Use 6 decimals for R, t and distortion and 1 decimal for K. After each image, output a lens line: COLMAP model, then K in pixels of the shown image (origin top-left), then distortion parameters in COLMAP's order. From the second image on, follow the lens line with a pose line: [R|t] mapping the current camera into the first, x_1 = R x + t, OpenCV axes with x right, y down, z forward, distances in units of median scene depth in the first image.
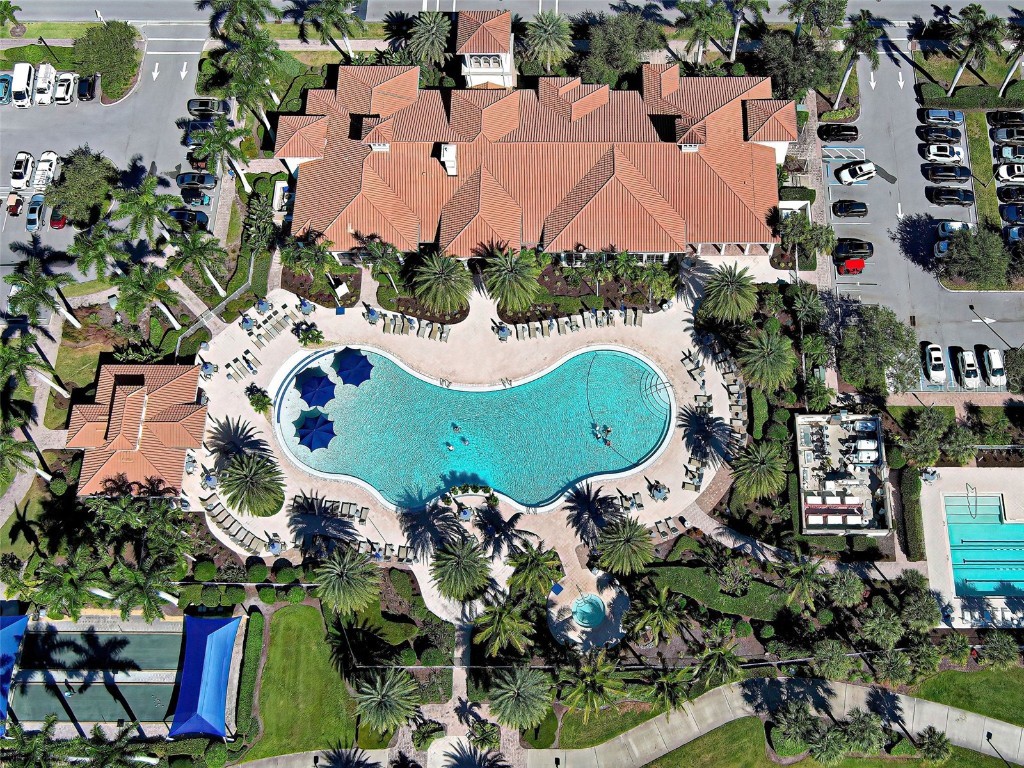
lens RADIAL K [[1078.6, 0, 512.0], [0, 1078.6, 384.0], [0, 0, 1]] dist [0.003867, 0.006337]
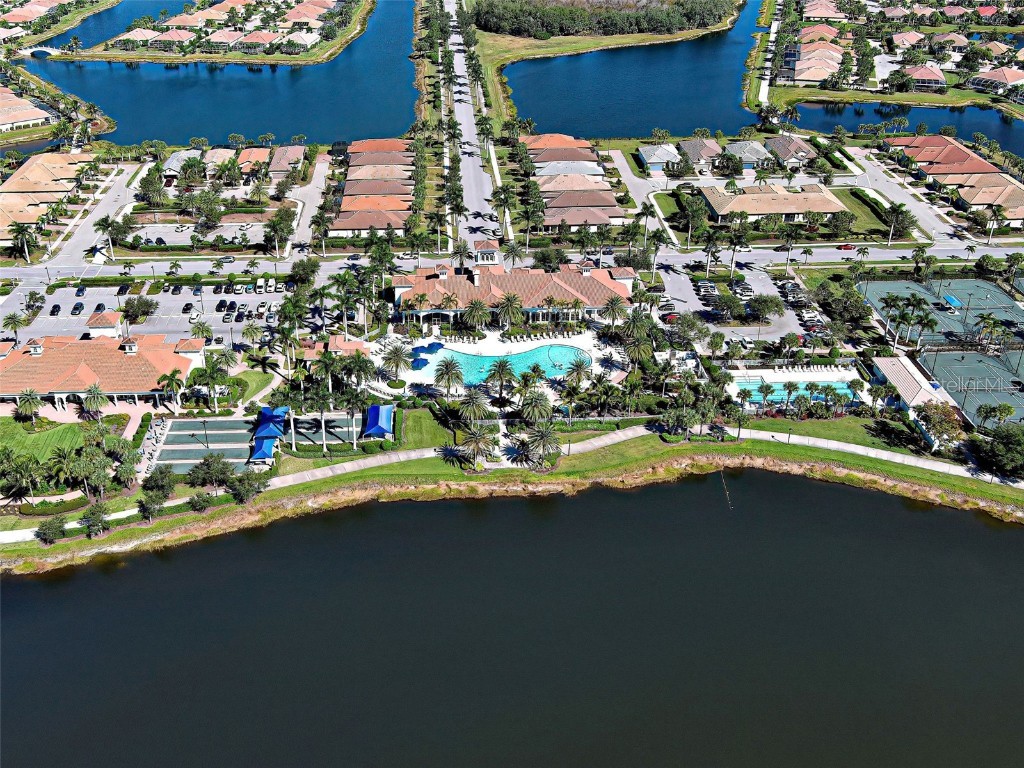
lens RADIAL K [[1078.6, 0, 512.0], [0, 1078.6, 384.0], [0, 0, 1]] dist [0.003867, 0.006337]
pose [[0.995126, -0.051913, -0.083845, 0.165606], [0.090900, 0.812550, 0.575760, -1.108999], [0.038239, -0.580575, 0.813308, -0.671373]]
